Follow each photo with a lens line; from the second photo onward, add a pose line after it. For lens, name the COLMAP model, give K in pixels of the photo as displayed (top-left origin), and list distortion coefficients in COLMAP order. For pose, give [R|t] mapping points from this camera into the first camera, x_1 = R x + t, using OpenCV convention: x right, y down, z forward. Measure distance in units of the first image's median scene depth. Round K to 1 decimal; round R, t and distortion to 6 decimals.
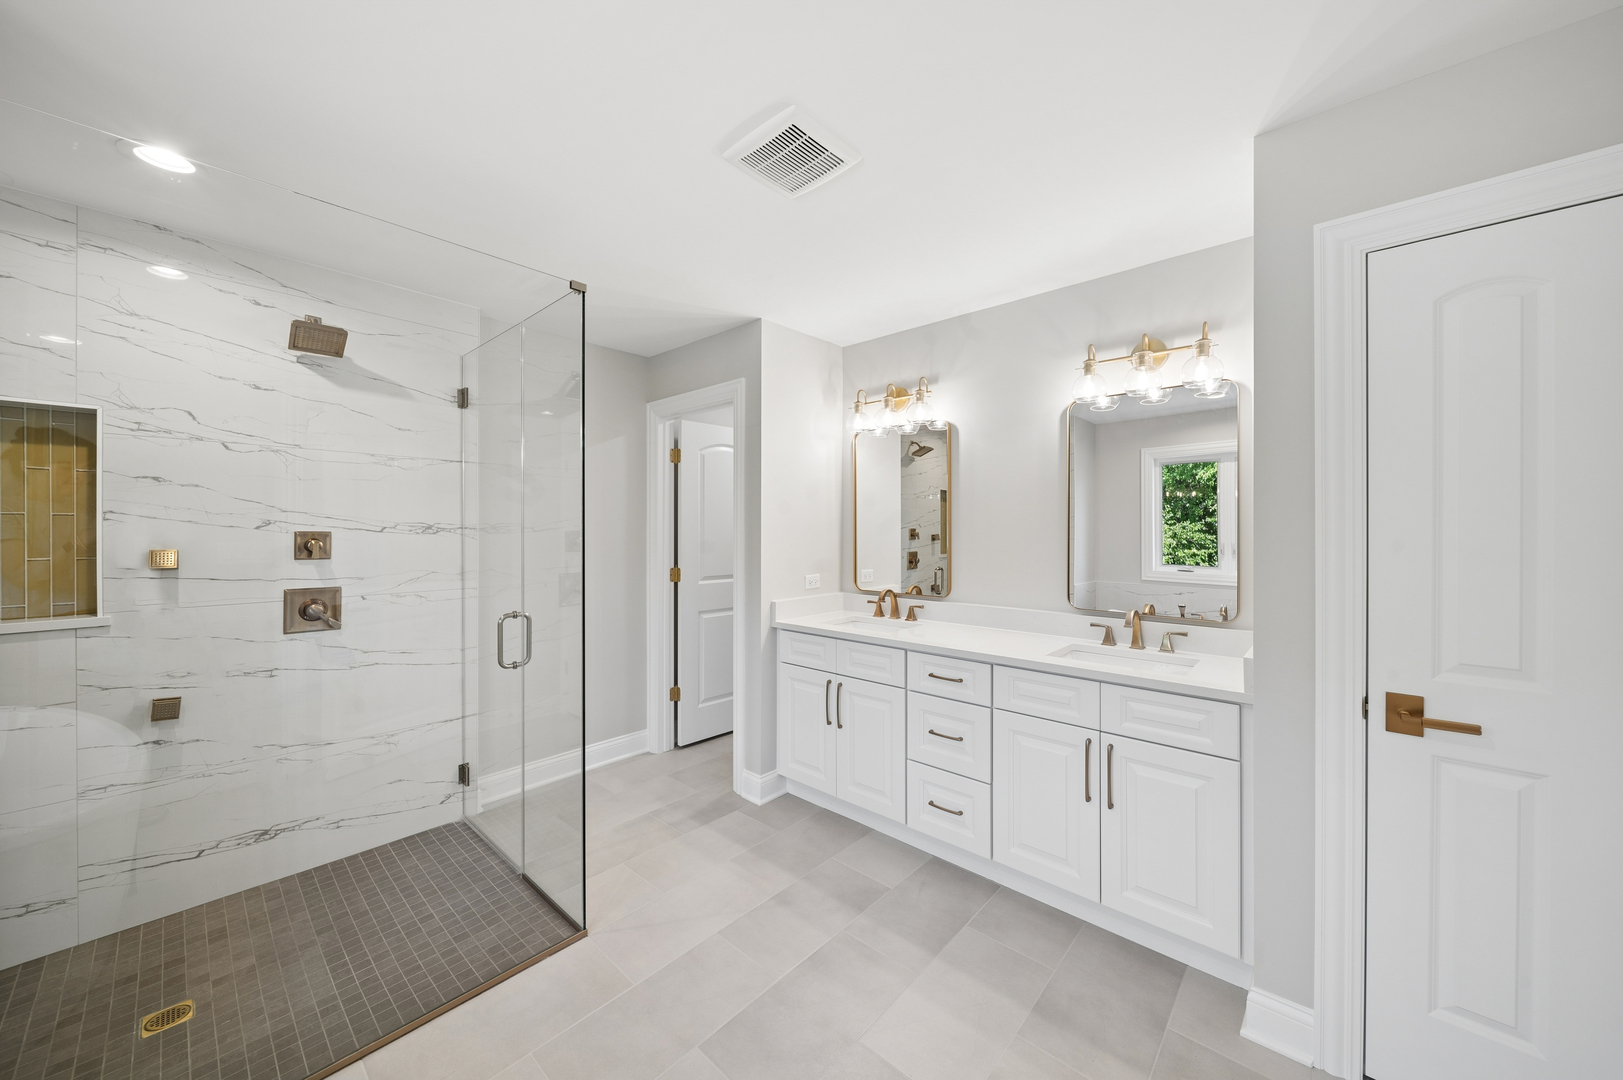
lens RADIAL K [[576.4, 0, 819.5], [0, 576.4, 527.4], [0, 0, 1]] dist [-0.001475, -0.001235]
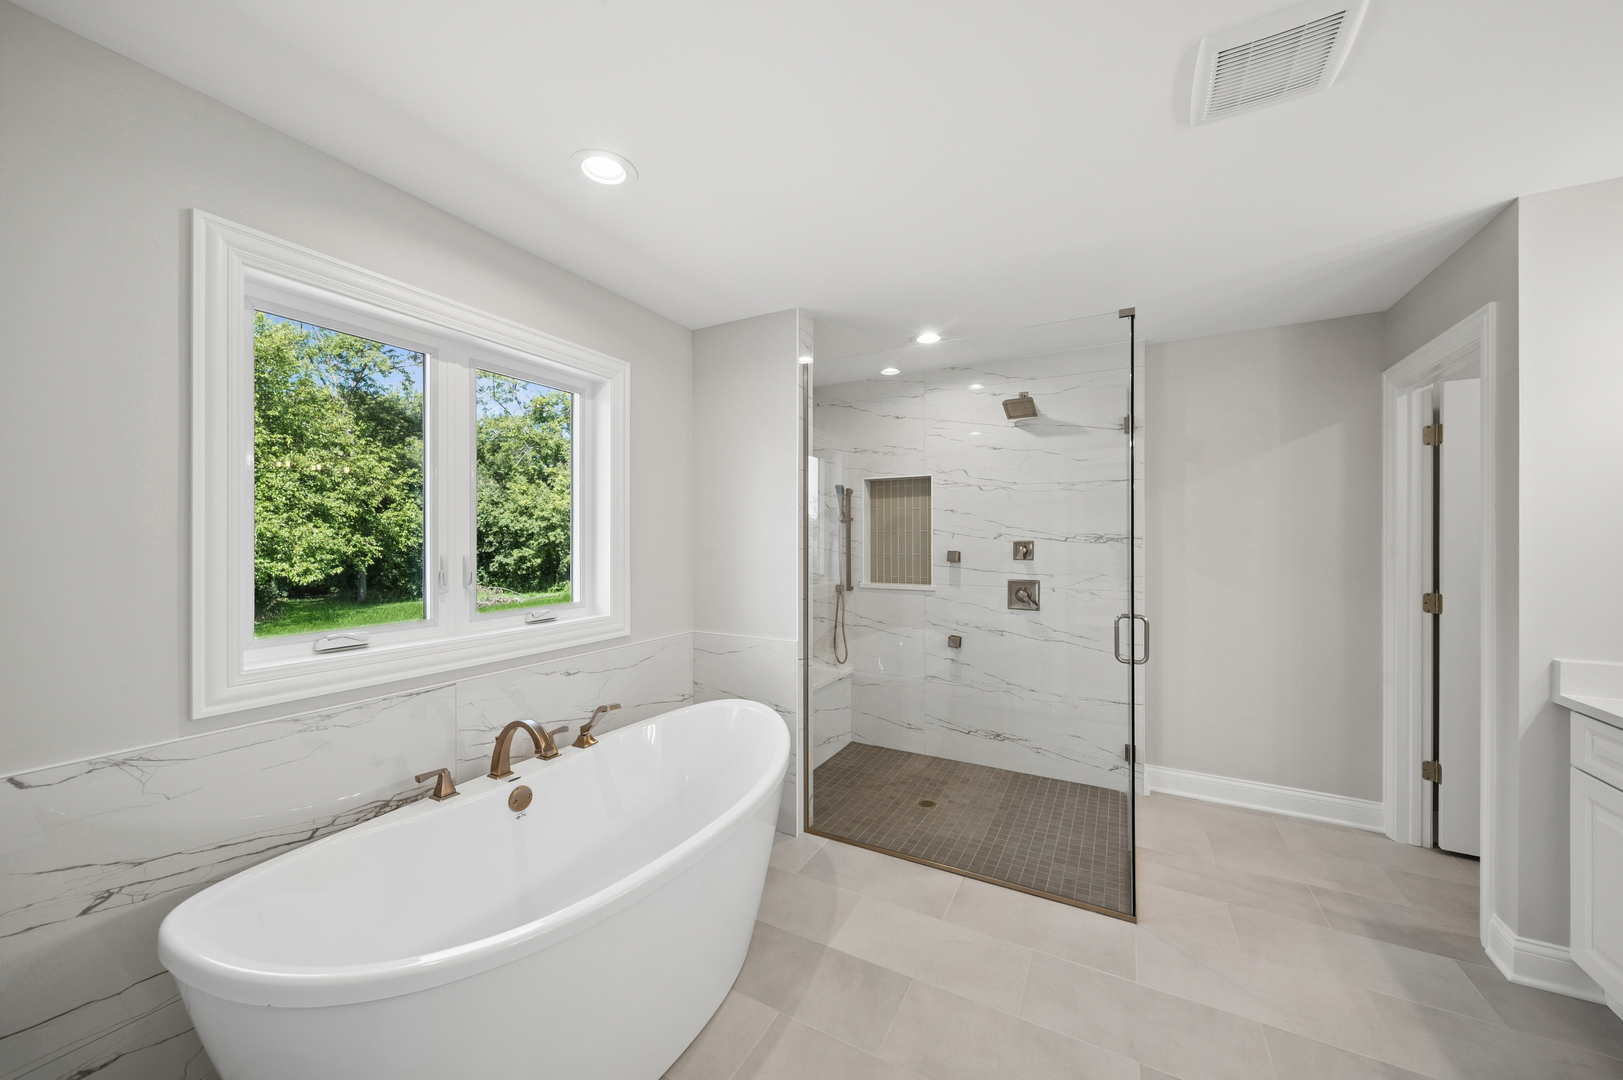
lens RADIAL K [[576.4, 0, 816.7], [0, 576.4, 542.4], [0, 0, 1]] dist [-0.001475, -0.001235]
pose [[0.231184, 0.005097, -0.972897, 0.411130], [0.002748, 0.999979, 0.005892, 0.001127], [0.972906, -0.004035, 0.231166, 0.159591]]
